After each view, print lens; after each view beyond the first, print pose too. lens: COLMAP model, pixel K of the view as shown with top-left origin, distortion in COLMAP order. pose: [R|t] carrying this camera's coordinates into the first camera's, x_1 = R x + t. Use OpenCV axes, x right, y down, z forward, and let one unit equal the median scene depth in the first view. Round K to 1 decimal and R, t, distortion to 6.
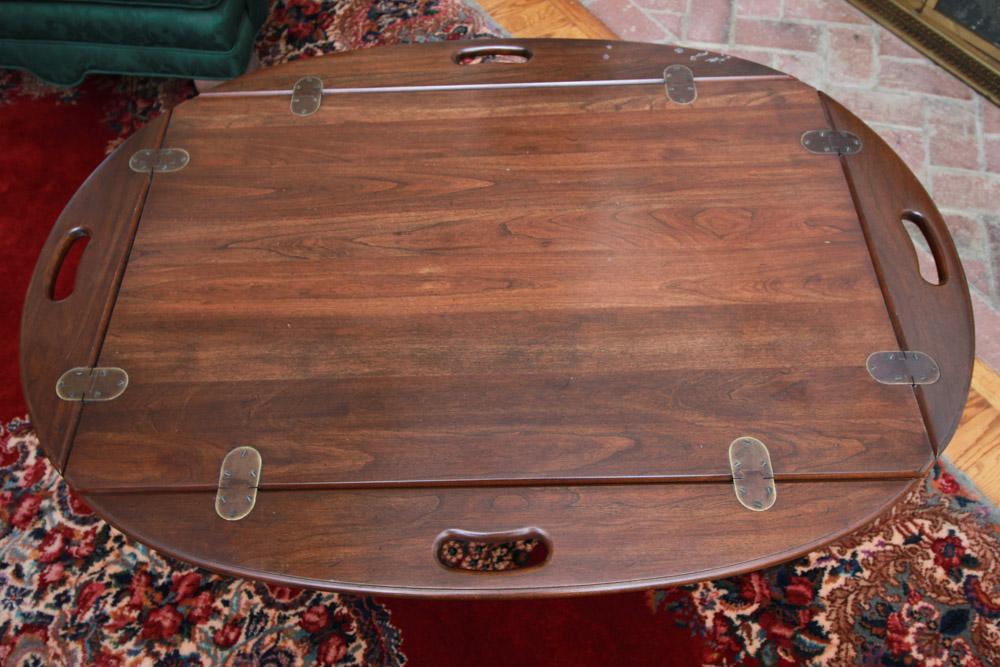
lens RADIAL K [[792.9, 0, 500.0], [0, 792.9, 330.2], [0, 0, 1]] dist [0.010709, -0.004378]
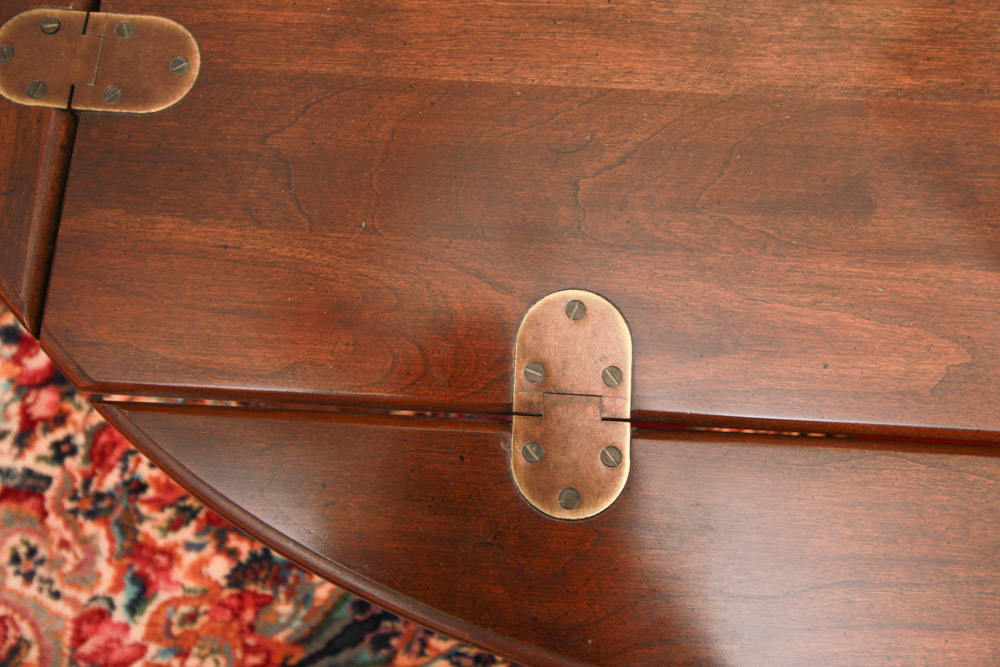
lens RADIAL K [[792.9, 0, 502.2], [0, 792.9, 333.2], [0, 0, 1]] dist [0.010709, -0.004378]
pose [[0.997195, 0.067284, 0.032779, -0.257315], [-0.074323, 0.941836, 0.327752, 0.039796], [-0.008820, -0.329269, 0.944195, 0.480880]]
